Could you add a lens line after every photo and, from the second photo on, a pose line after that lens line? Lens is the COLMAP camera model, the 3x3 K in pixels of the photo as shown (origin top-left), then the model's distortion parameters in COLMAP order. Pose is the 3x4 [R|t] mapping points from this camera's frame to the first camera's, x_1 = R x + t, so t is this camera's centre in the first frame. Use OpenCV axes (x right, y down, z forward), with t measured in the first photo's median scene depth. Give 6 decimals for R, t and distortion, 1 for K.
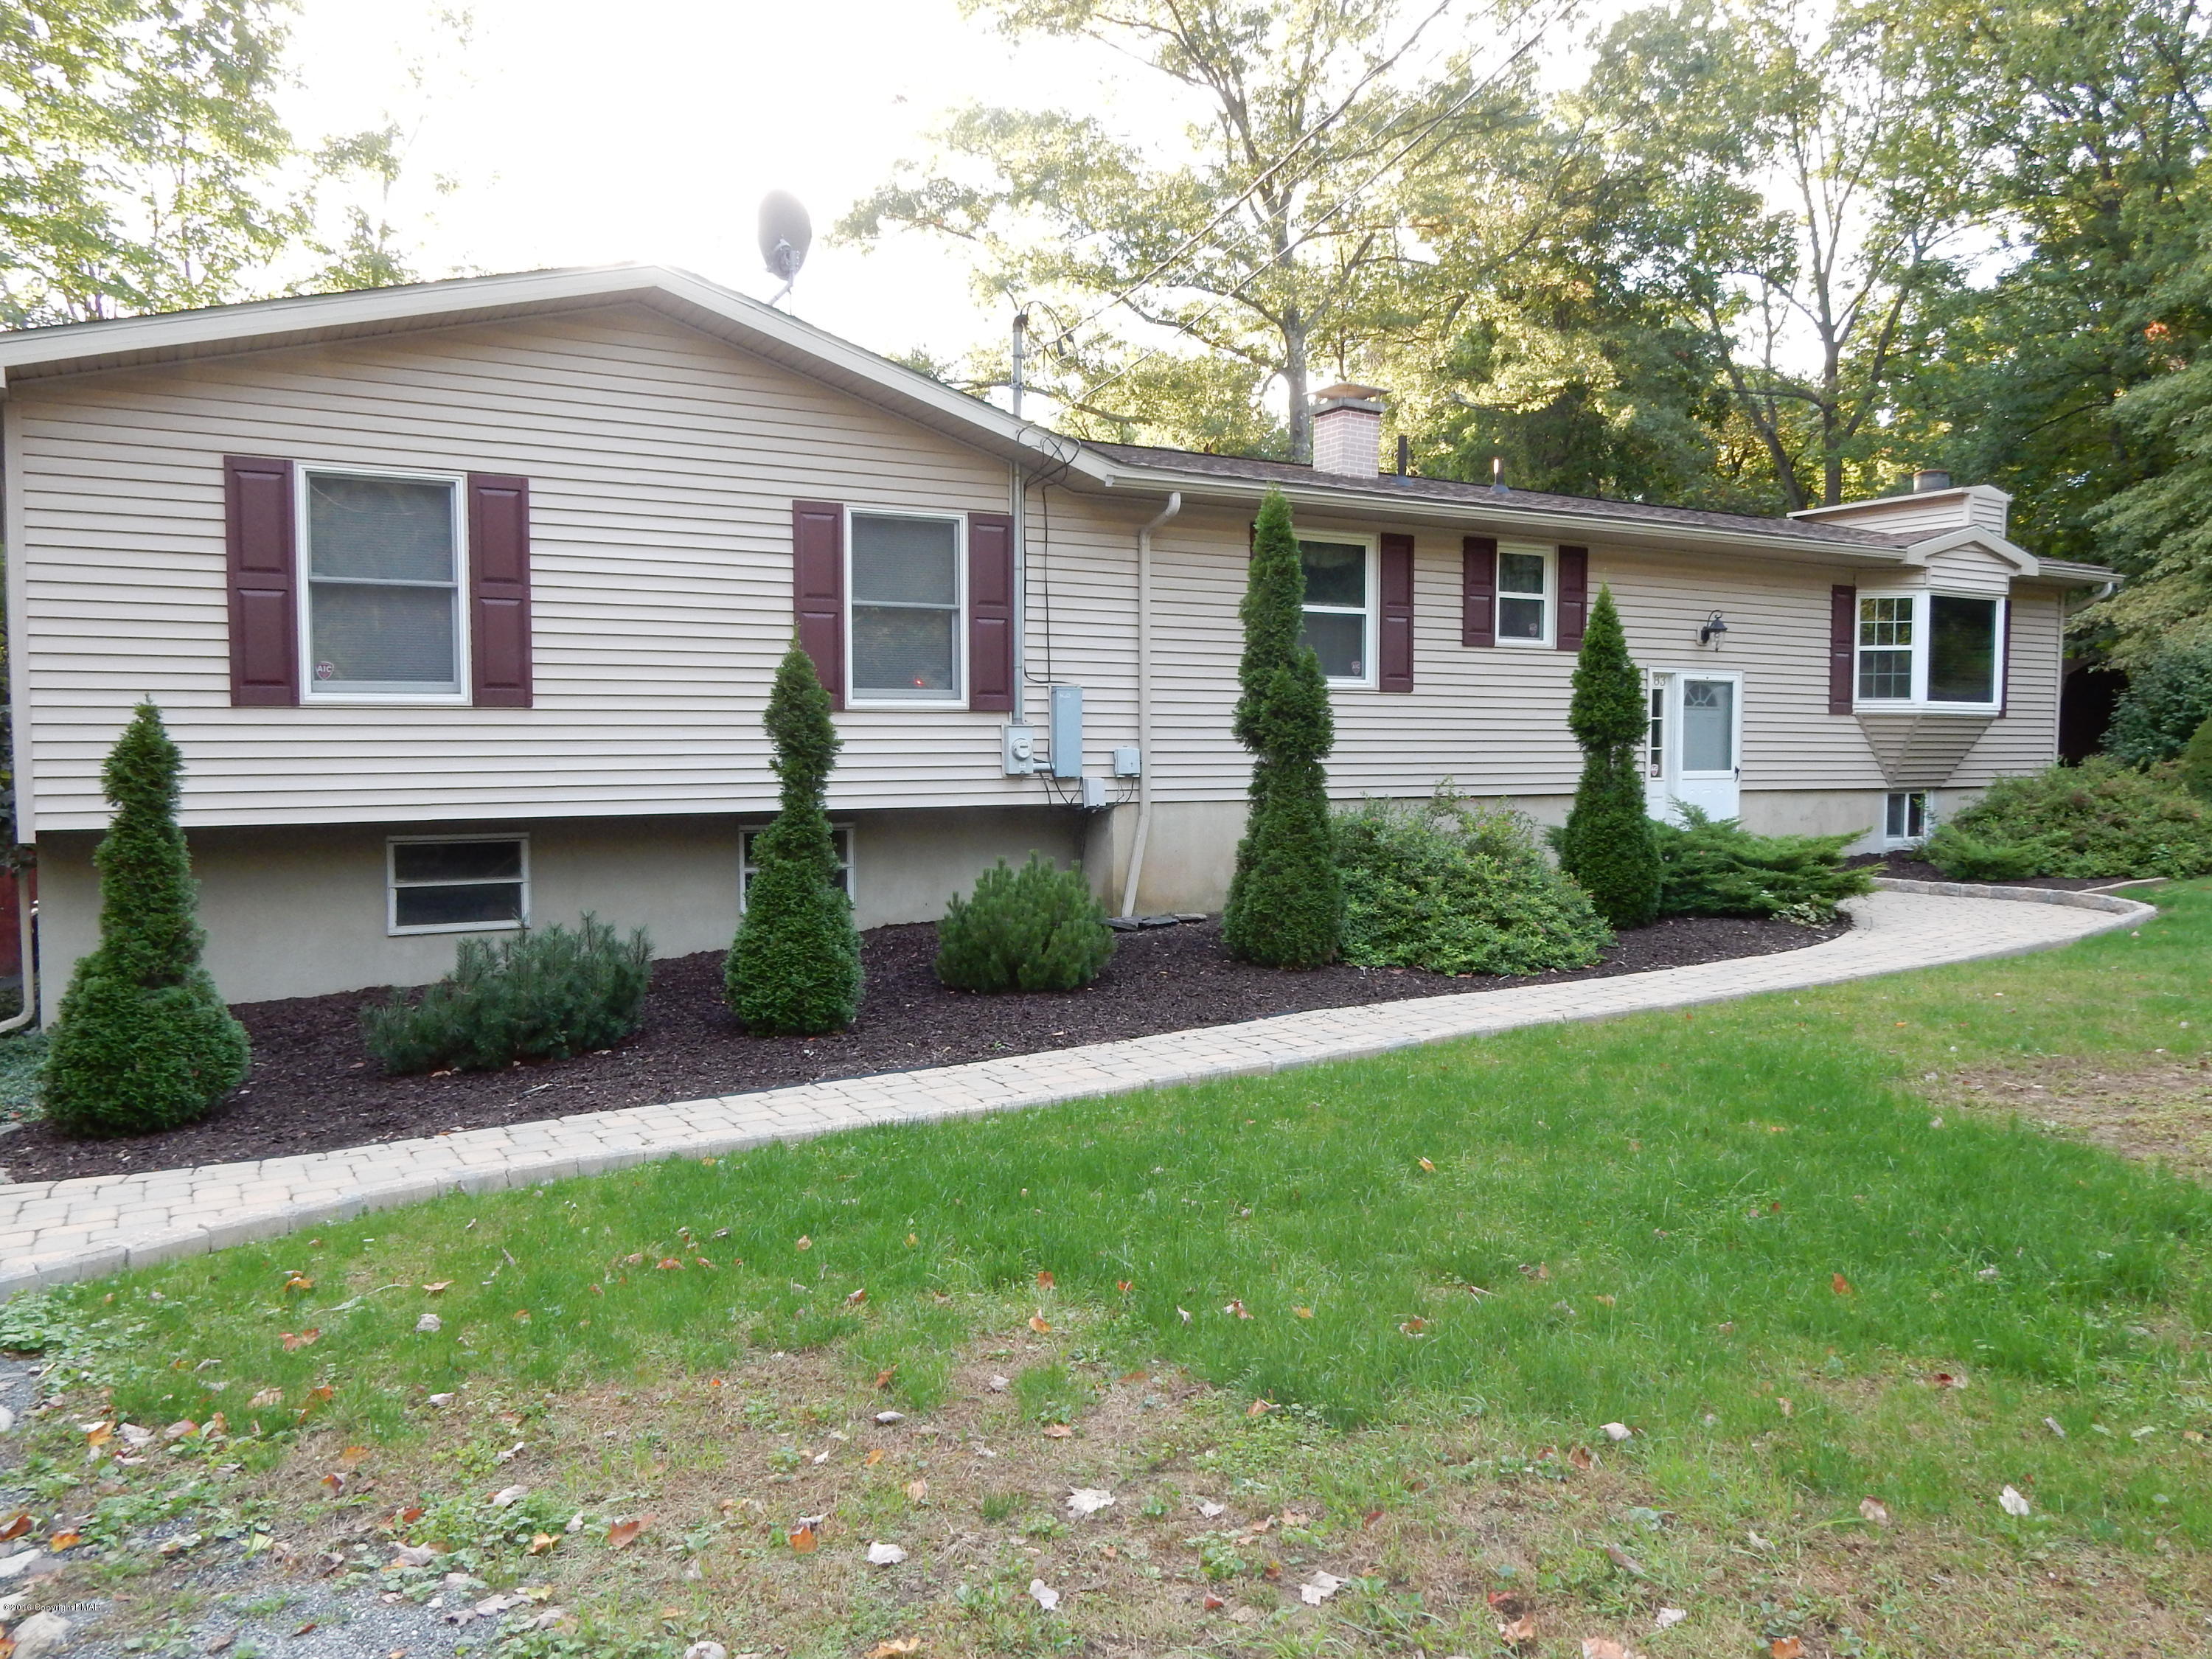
lens RADIAL K [[1639.5, 0, 1106.0], [0, 1639.5, 829.5], [0, 0, 1]] dist [-0.015108, 0.006832]
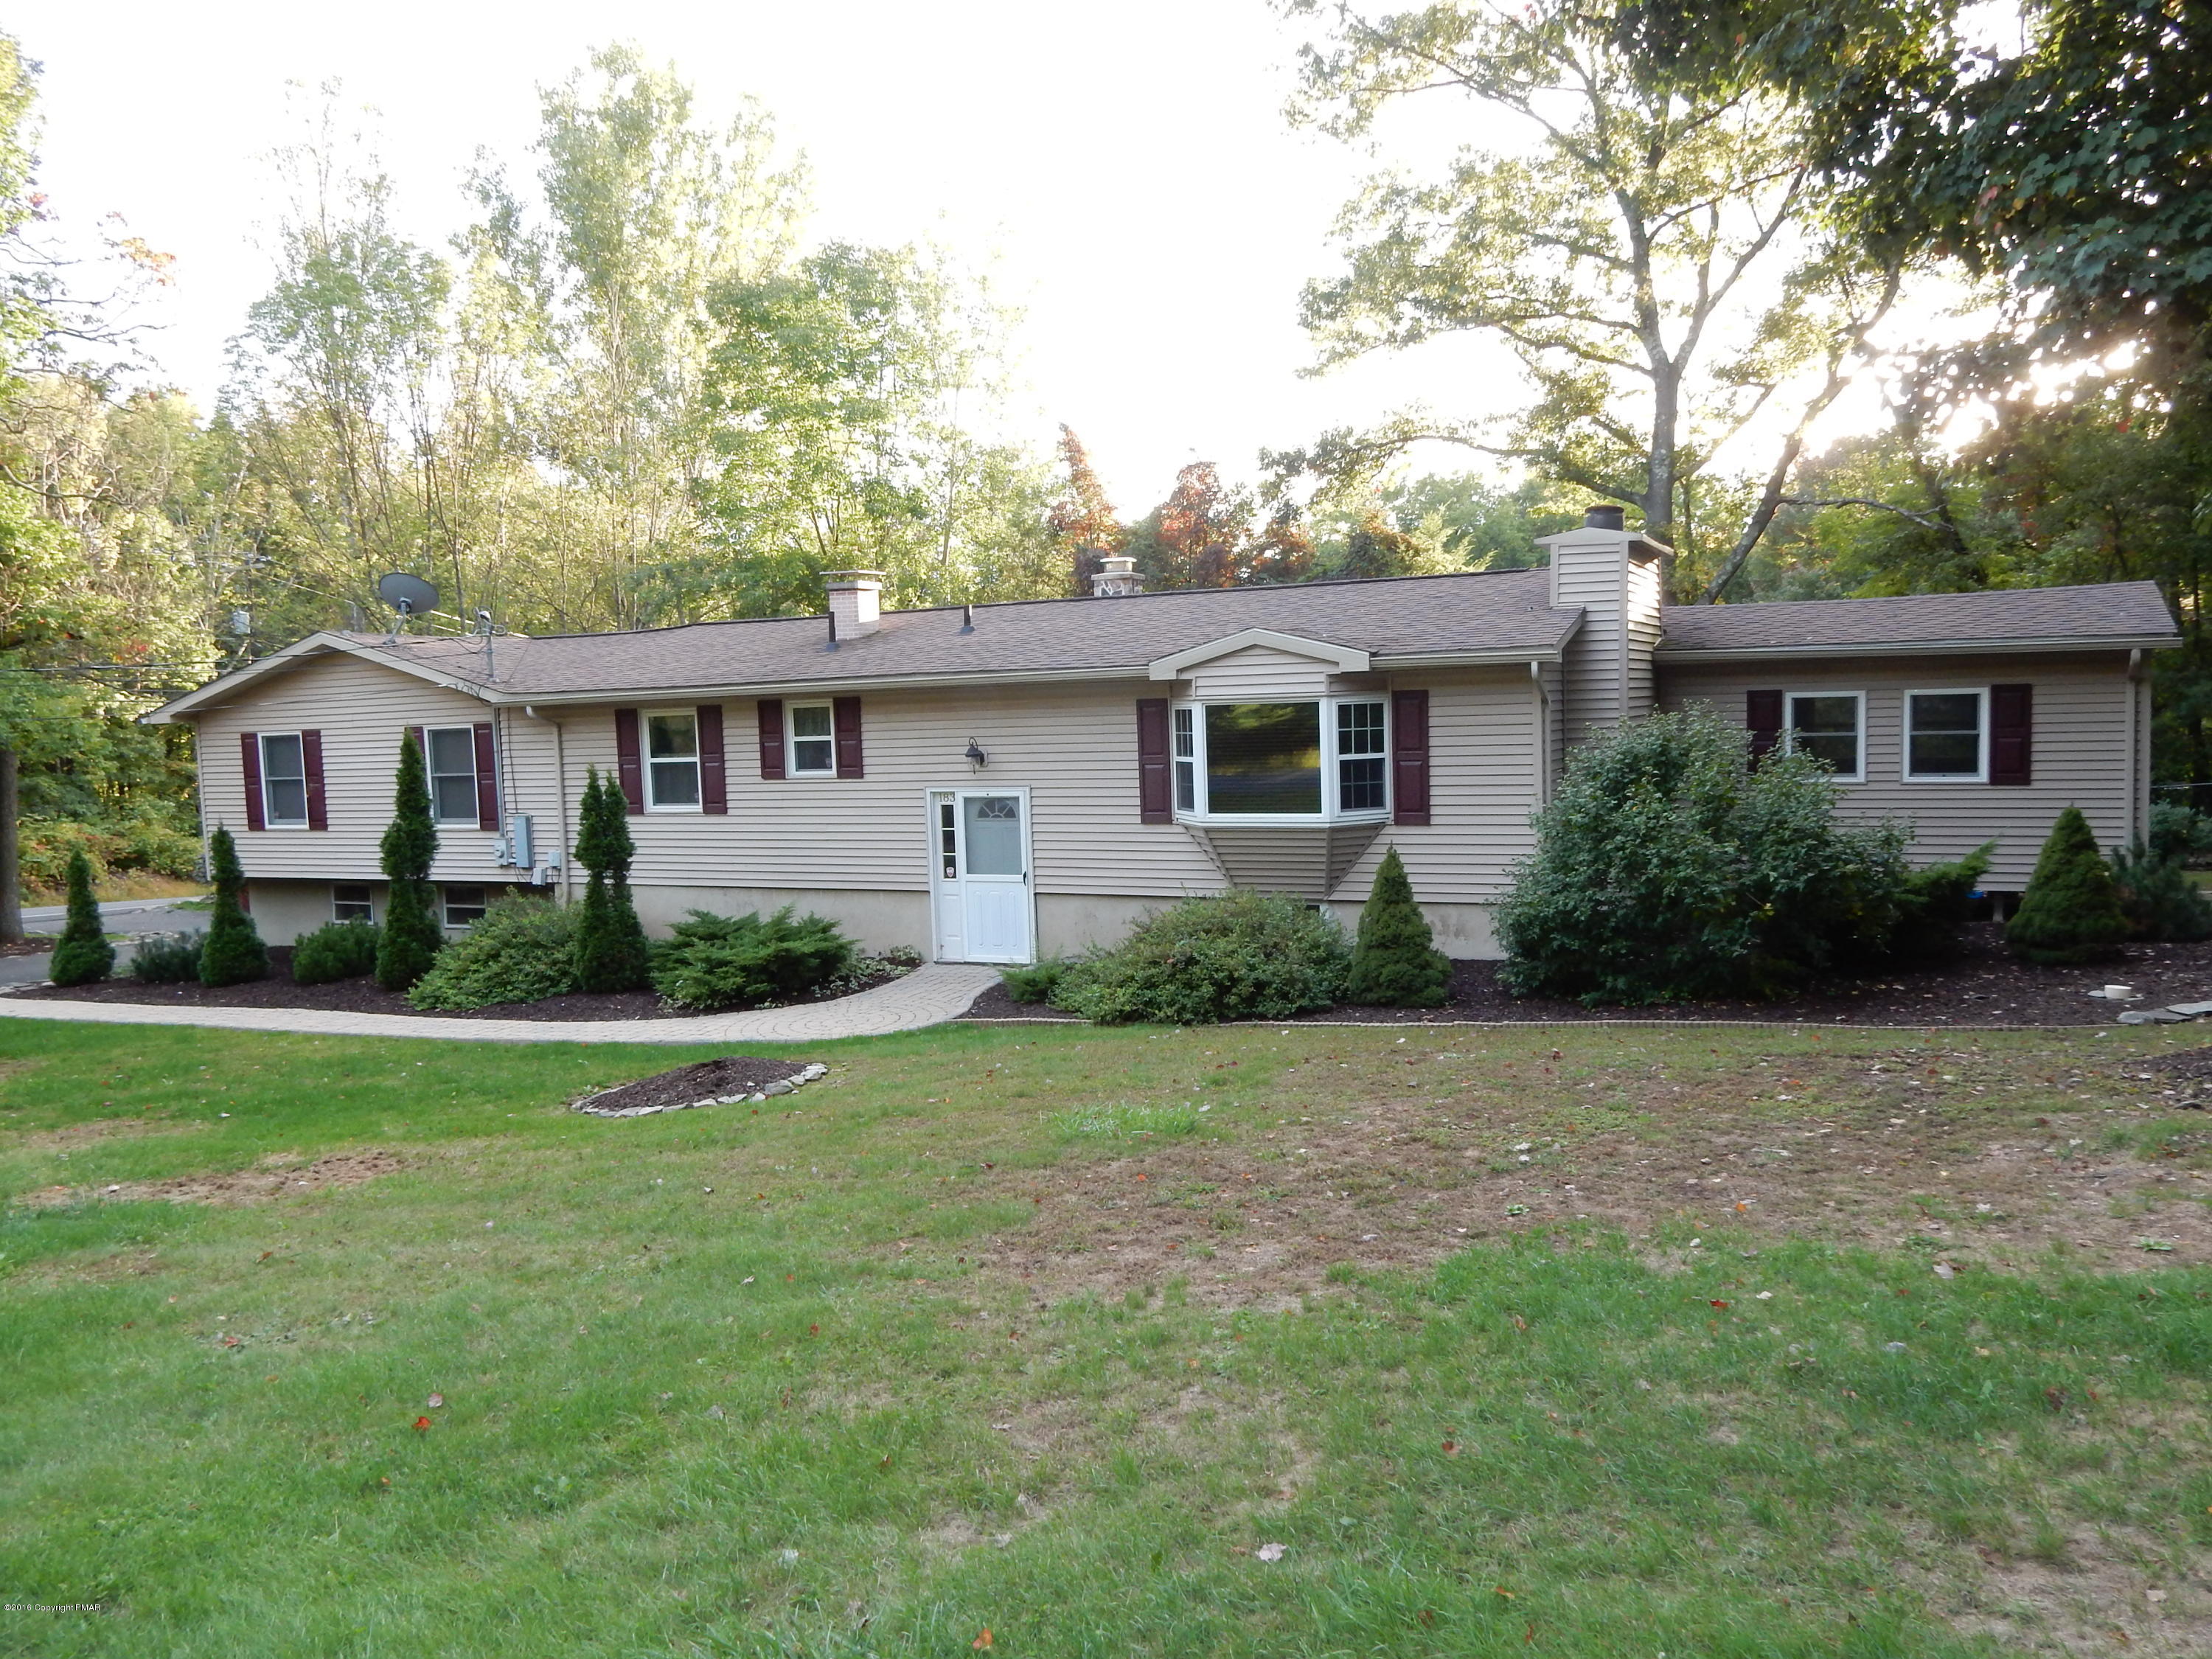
lens RADIAL K [[1639.5, 0, 1106.0], [0, 1639.5, 829.5], [0, 0, 1]] dist [-0.015108, 0.006832]
pose [[0.548997, 0.037306, -0.834991, 1.820236], [-0.009011, 0.999210, 0.038718, -0.149455], [0.835776, -0.013732, 0.548899, 0.573142]]
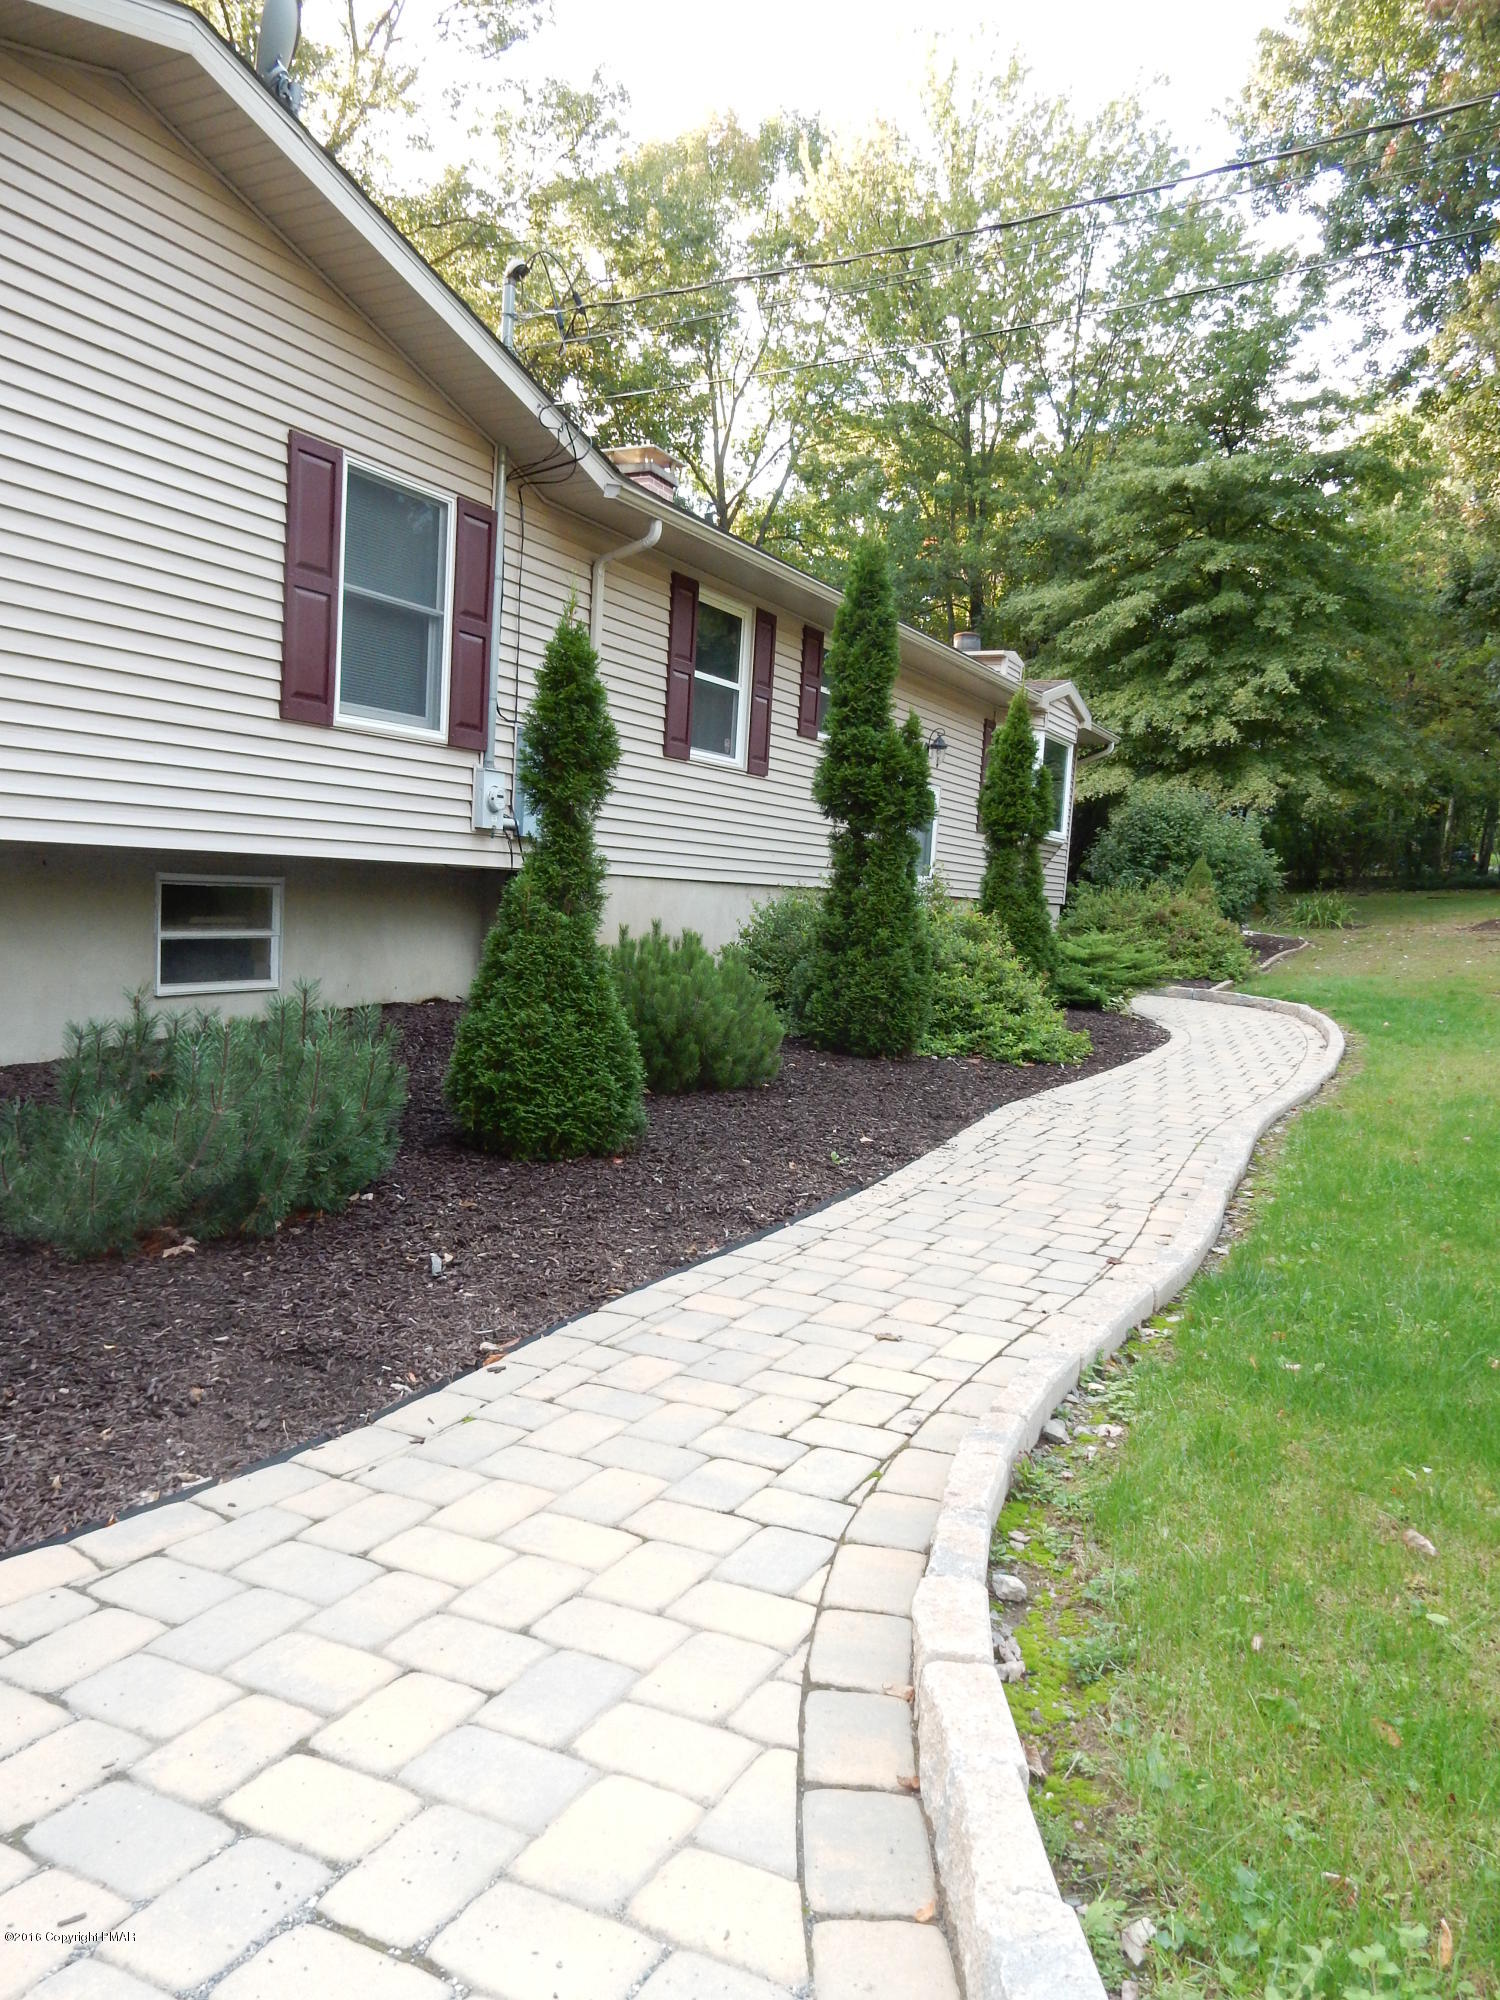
lens RADIAL K [[1482.4, 0, 750.0], [0, 1482.4, 1000.0], [0, 0, 1]] dist [-0.015108, 0.006832]
pose [[0.840913, 0.008820, 0.541099, -0.345509], [-0.032738, 0.998865, 0.034596, 0.021797], [-0.540179, -0.046807, 0.840247, 0.299195]]
